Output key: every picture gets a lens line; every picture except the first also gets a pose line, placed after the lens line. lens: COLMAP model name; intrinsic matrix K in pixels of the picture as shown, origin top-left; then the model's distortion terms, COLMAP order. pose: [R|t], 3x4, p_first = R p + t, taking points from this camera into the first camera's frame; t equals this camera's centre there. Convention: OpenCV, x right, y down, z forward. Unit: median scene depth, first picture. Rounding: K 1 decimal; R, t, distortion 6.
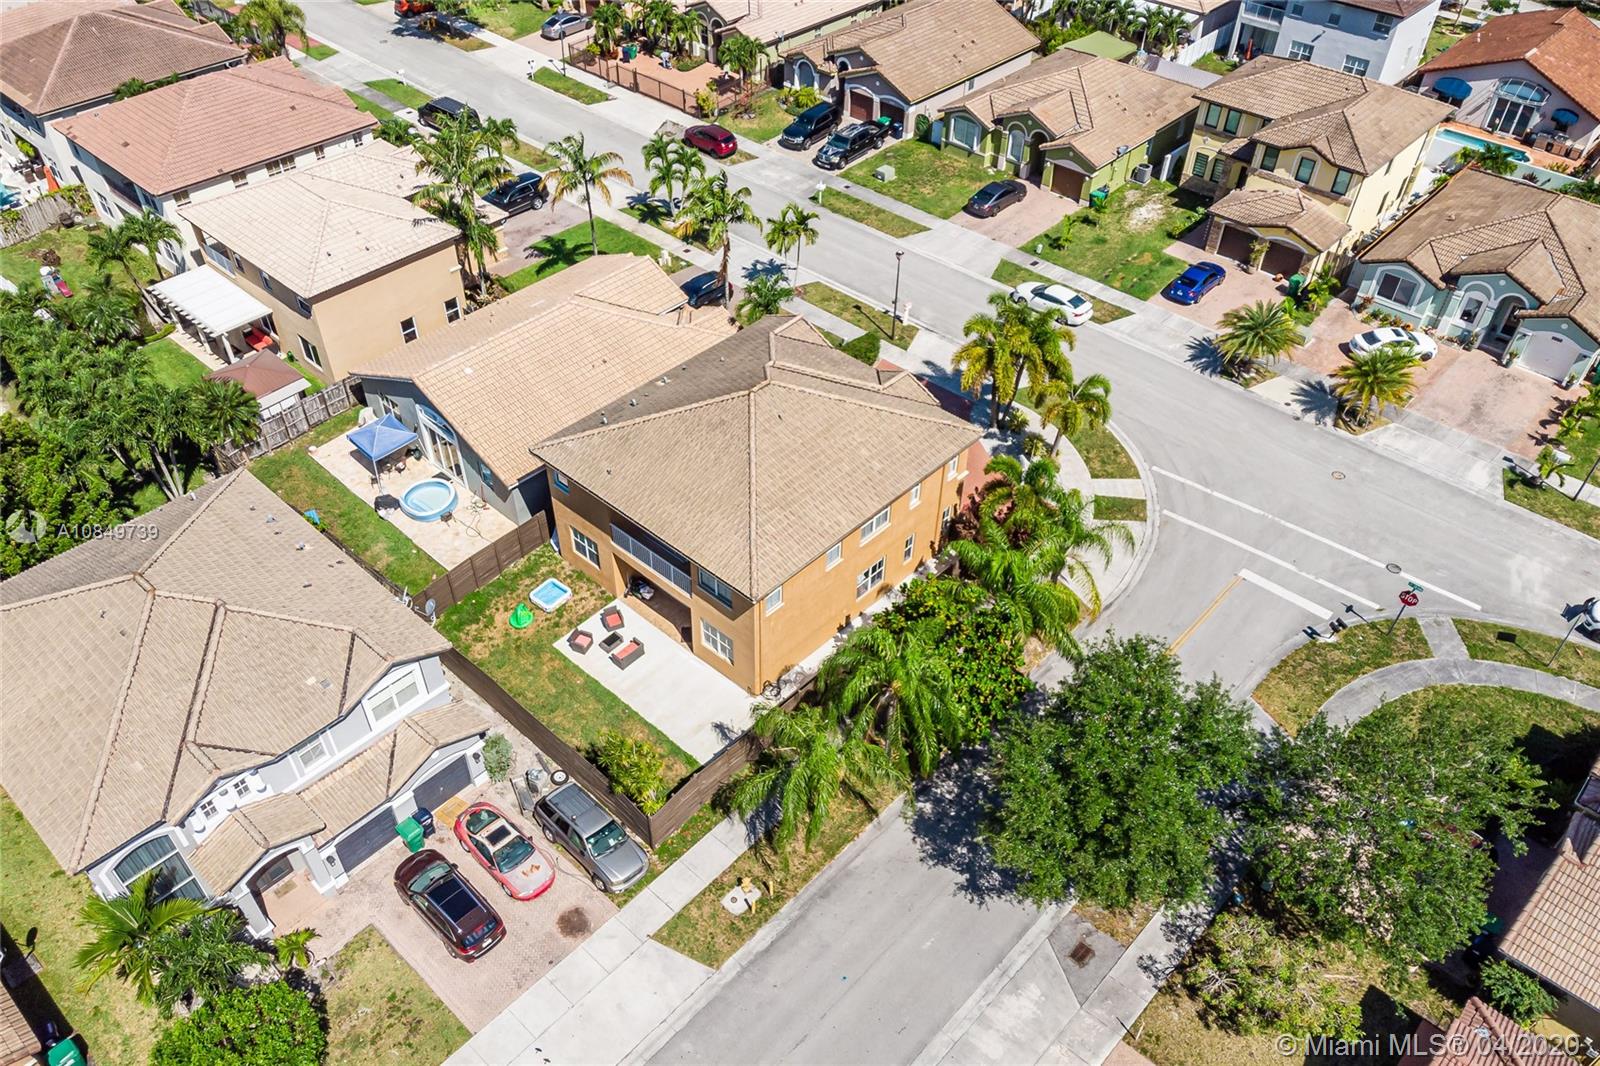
lens RADIAL K [[1197.1, 0, 800.0], [0, 1197.1, 533.0], [0, 0, 1]] dist [0.020168, 0.003132]
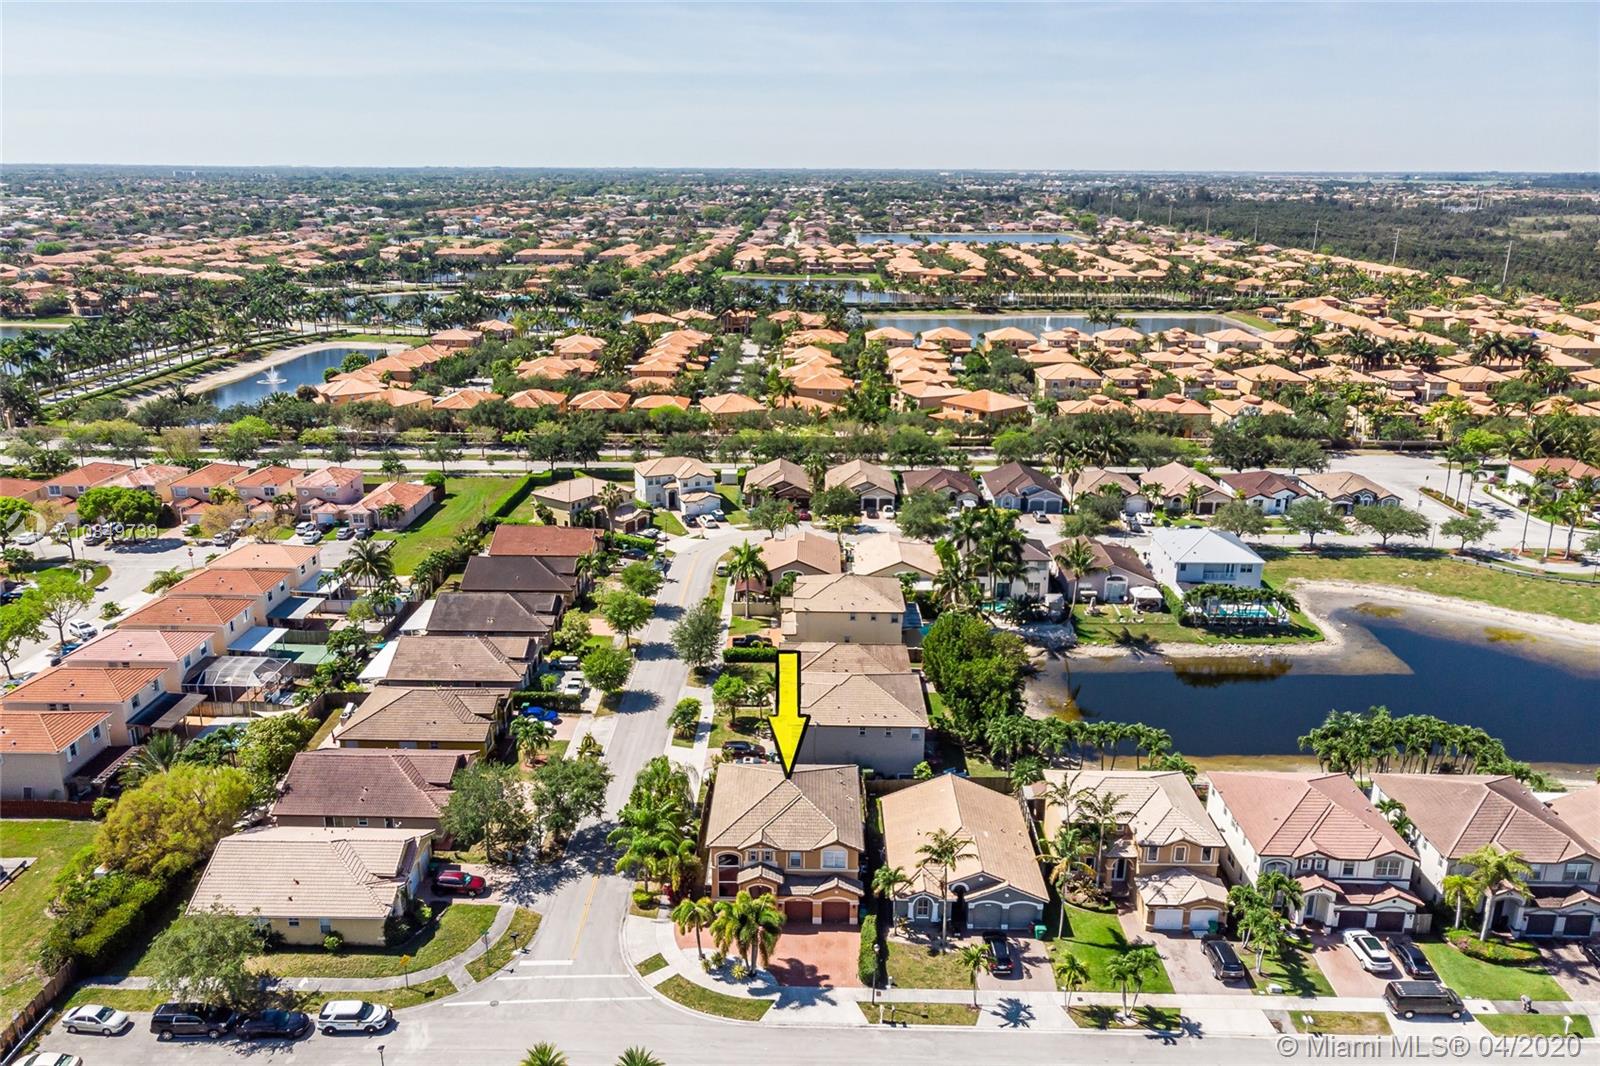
lens RADIAL K [[1188.4, 0, 800.0], [0, 1188.4, 533.0], [0, 0, 1]] dist [0.015035, 0.002356]
pose [[-0.740575, 0.186869, -0.645468, 1.050888], [-0.459672, 0.559771, 0.689462, -1.560796], [0.490153, 0.807302, -0.328654, 1.143198]]
